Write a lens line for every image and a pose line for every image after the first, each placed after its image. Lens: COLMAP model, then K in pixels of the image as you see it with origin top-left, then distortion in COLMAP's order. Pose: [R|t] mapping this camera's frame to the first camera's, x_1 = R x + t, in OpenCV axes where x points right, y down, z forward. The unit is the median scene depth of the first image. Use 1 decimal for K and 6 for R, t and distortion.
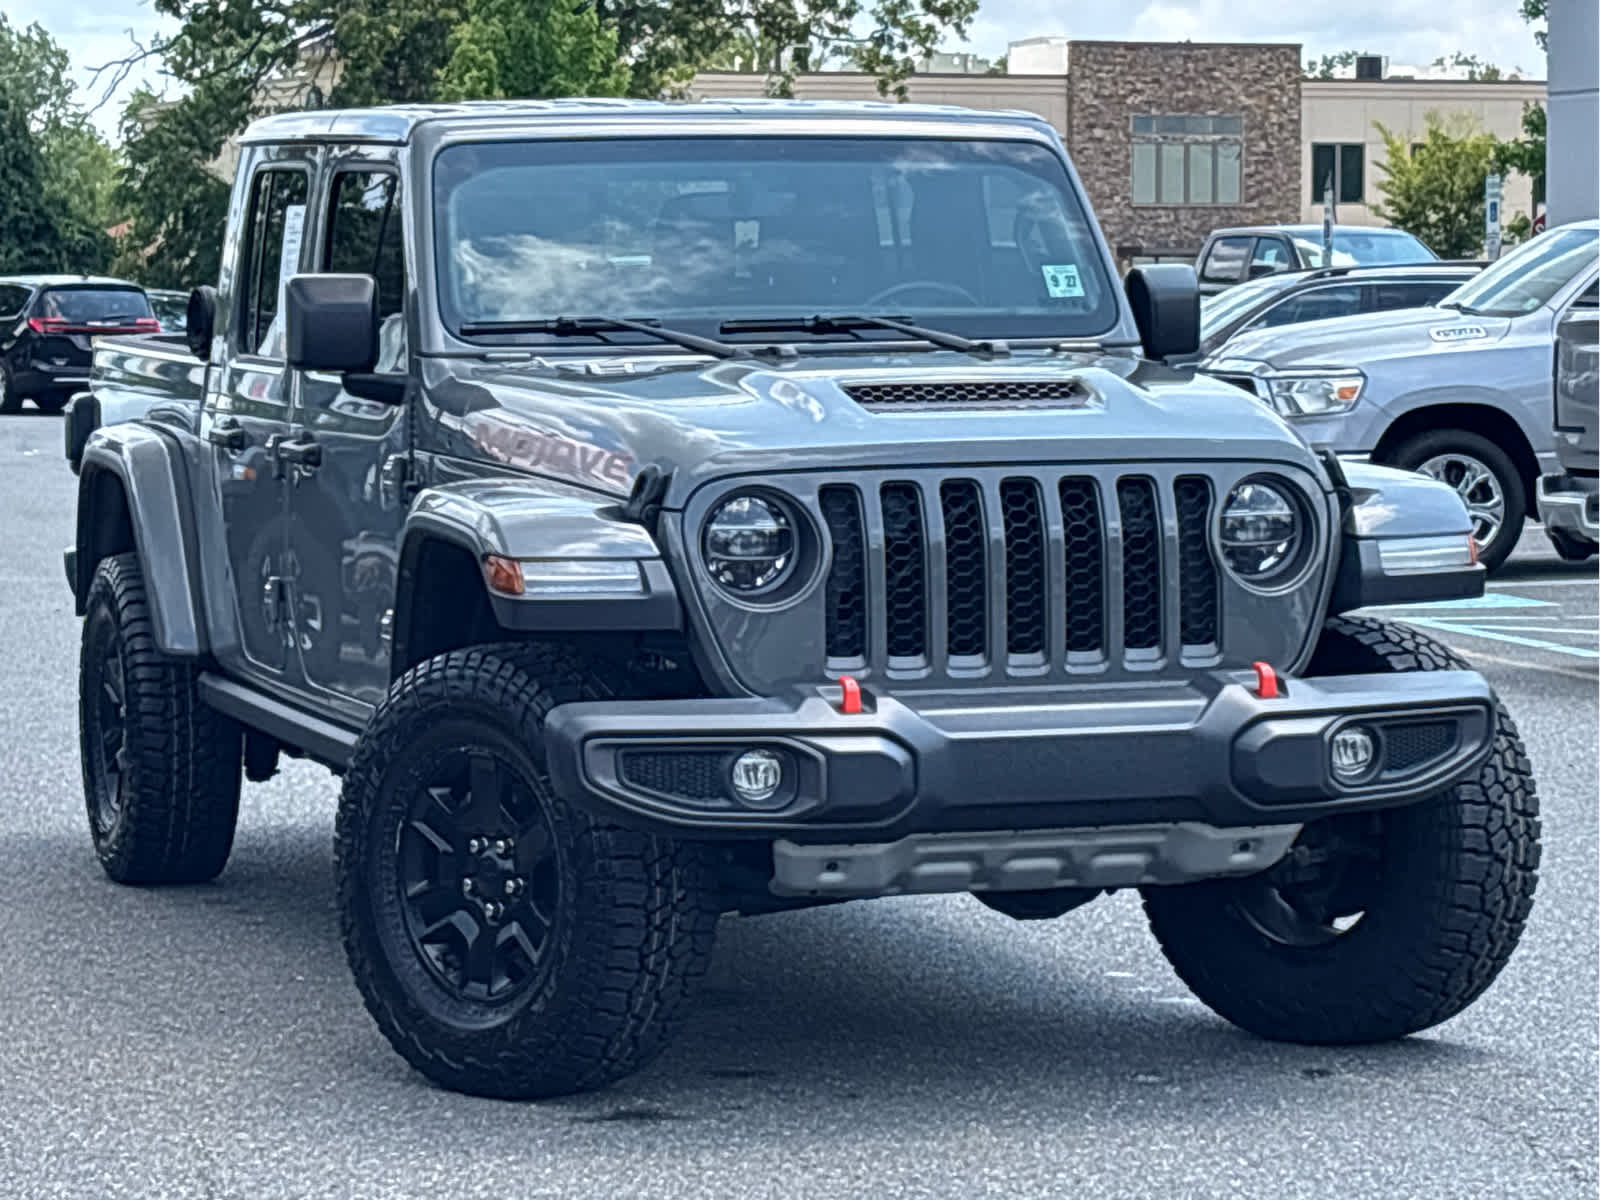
lens RADIAL K [[4935.0, 0, 798.2], [0, 4935.0, 552.6], [0, 0, 1]] dist [1.317547, -29.401509]
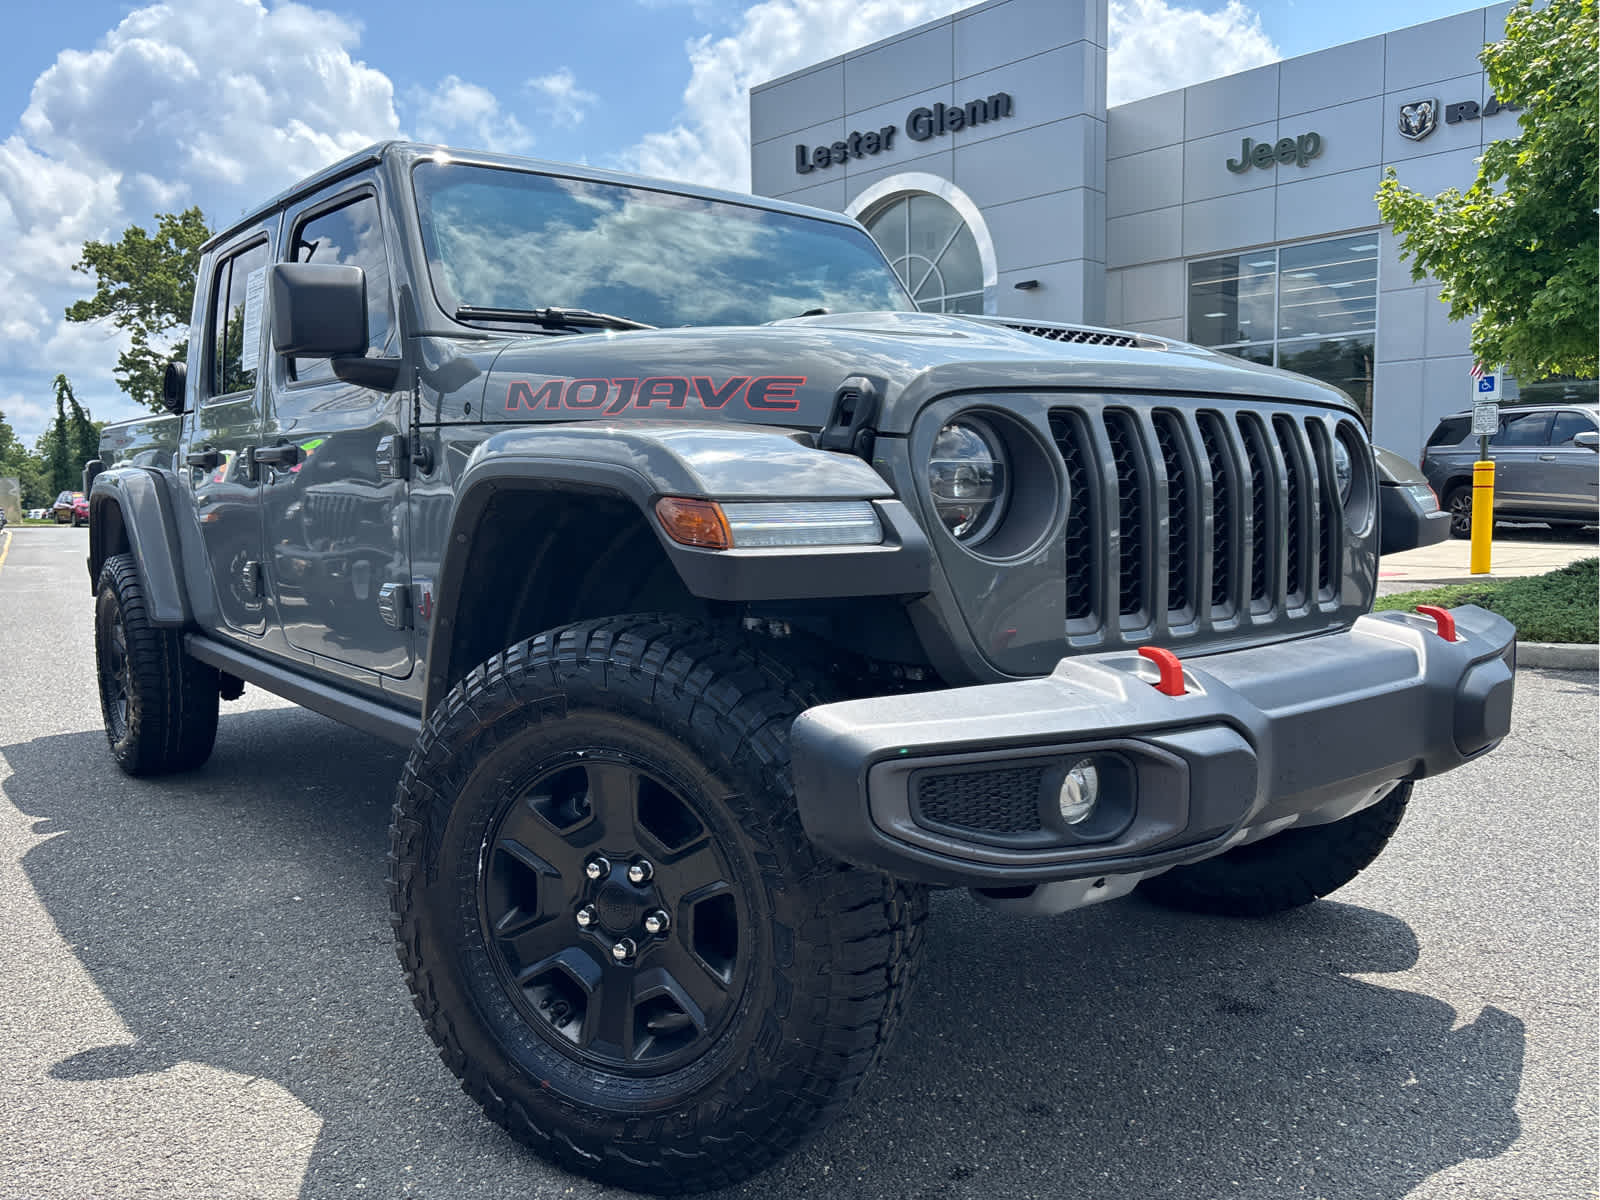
lens RADIAL K [[1229.2, 0, 800.0], [0, 1229.2, 600.0], [0, 0, 1]] dist [0.067020, -0.075601]
pose [[0.939046, -0.035251, 0.341981, -0.098413], [0.025367, 0.999122, 0.033332, 0.009339], [-0.342856, -0.022625, 0.939116, 0.787126]]
